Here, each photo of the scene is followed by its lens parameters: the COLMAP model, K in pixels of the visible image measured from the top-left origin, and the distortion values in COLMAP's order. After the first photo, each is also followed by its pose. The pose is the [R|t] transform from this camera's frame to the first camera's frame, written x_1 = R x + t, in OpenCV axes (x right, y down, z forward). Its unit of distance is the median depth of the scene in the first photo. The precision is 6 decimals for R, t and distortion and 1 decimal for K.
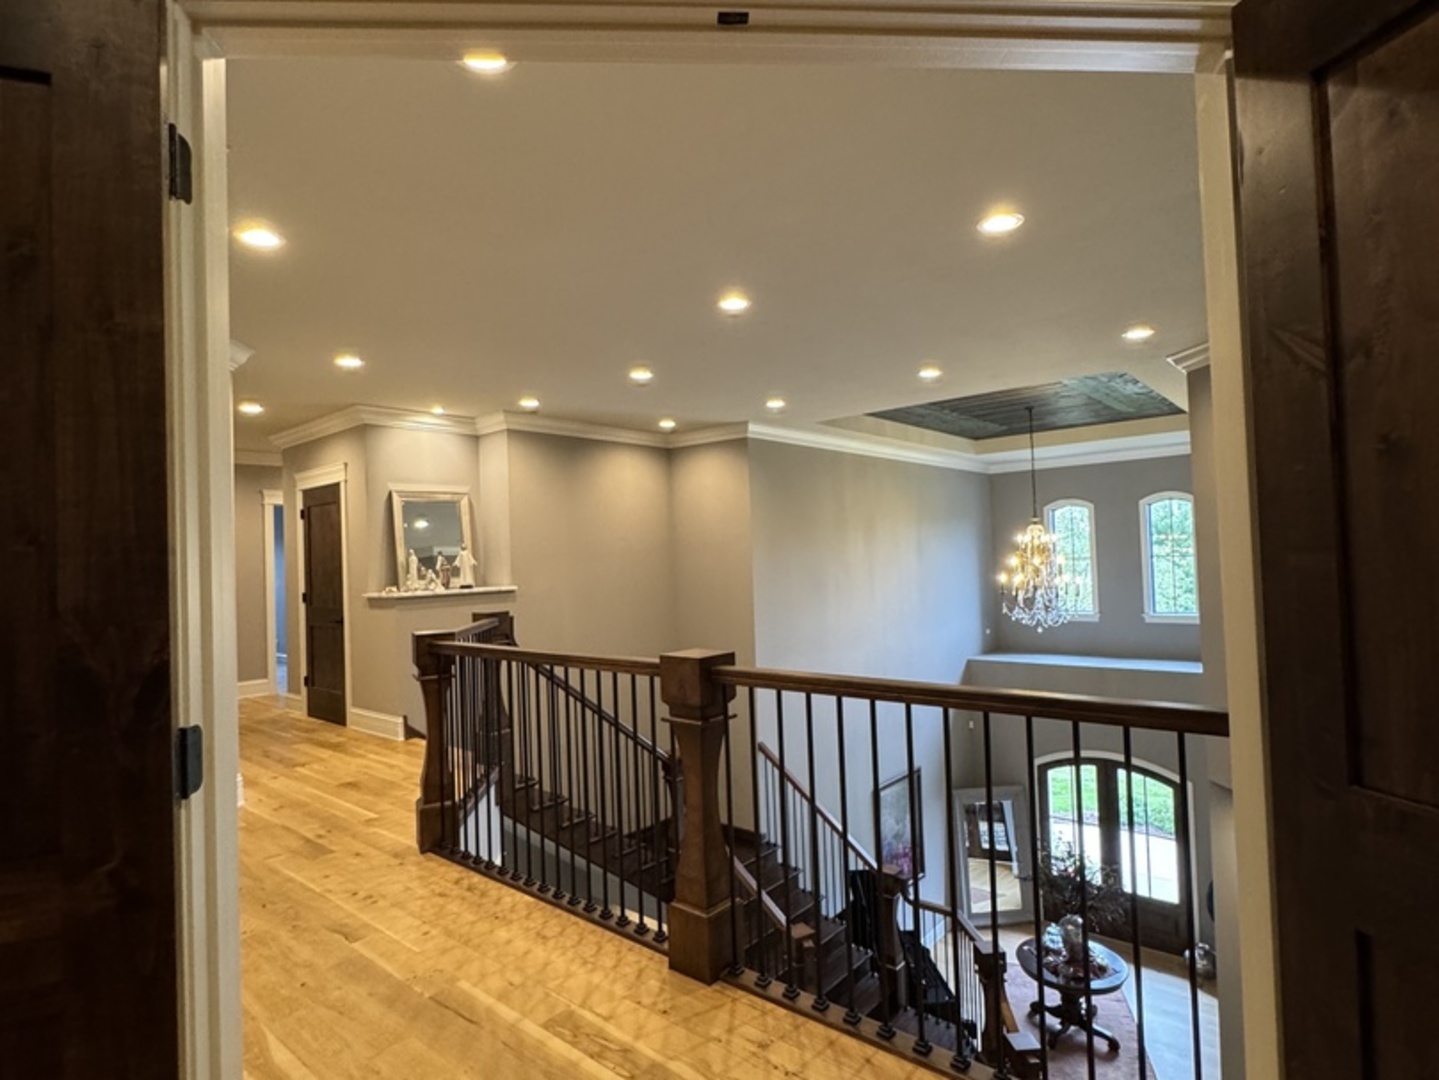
lens RADIAL K [[763.7, 0, 719.5], [0, 763.7, 540.0], [0, 0, 1]] dist [-0.005564, -0.001075]
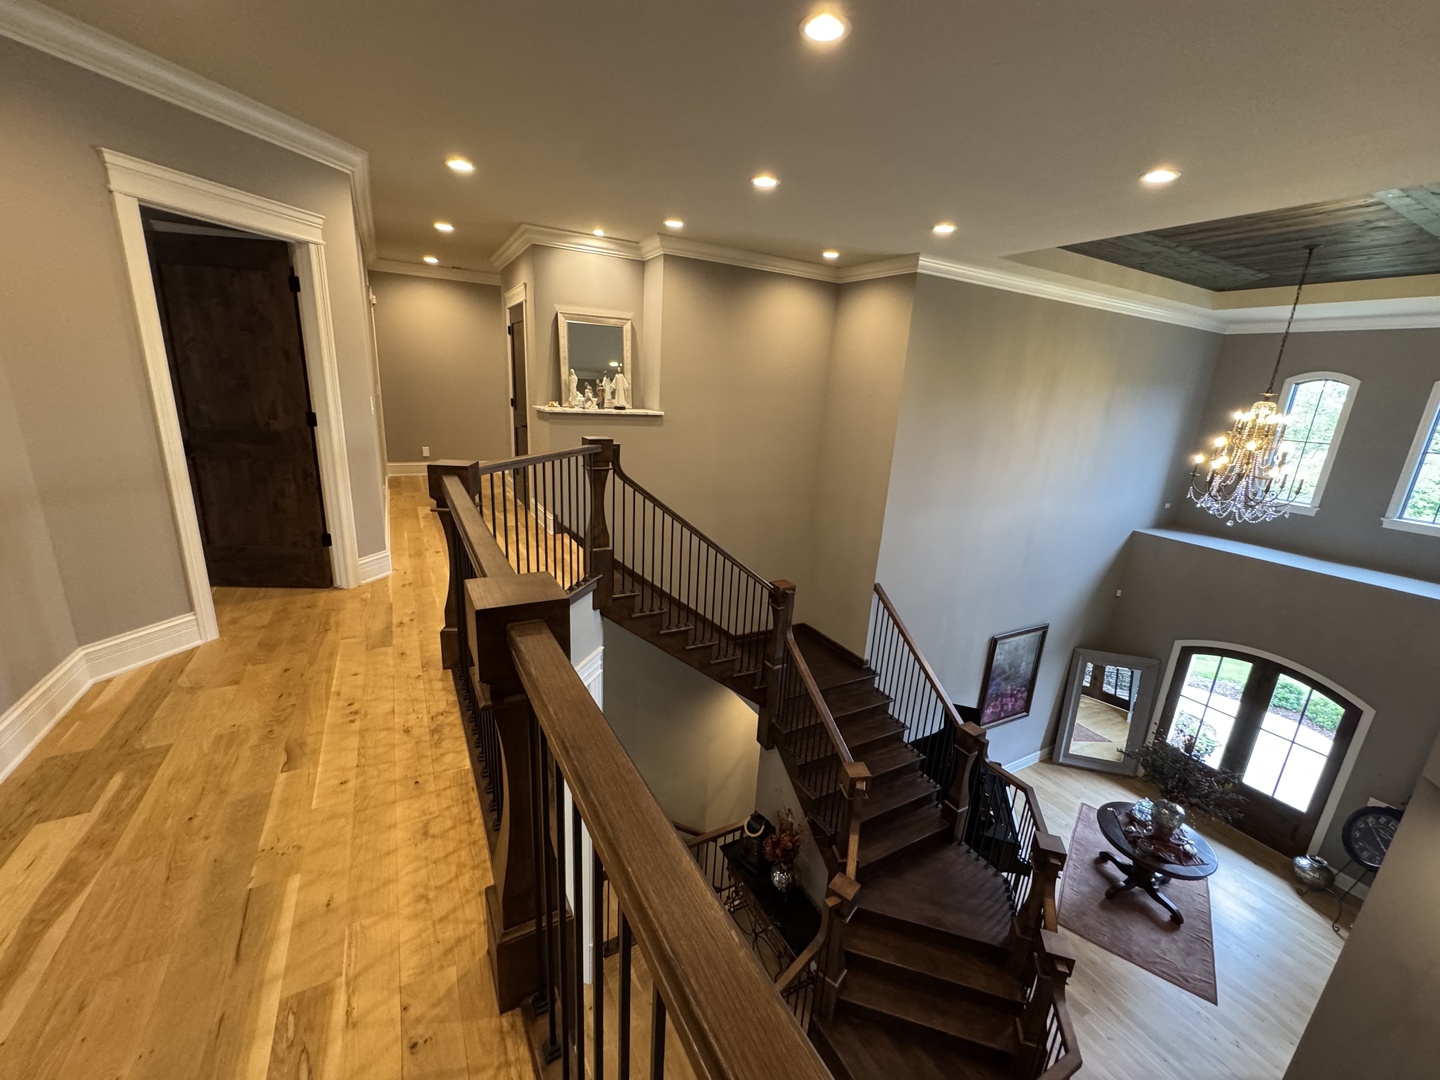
lens RADIAL K [[574.5, 0, 718.9], [0, 574.5, 541.0], [0, 0, 1]] dist [-0.002841, -0.000217]
pose [[0.933754, 0.177543, -0.310776, 0.086626], [-0.081627, 0.951048, 0.298069, -0.013862], [0.348483, -0.252955, 0.902537, 0.211201]]
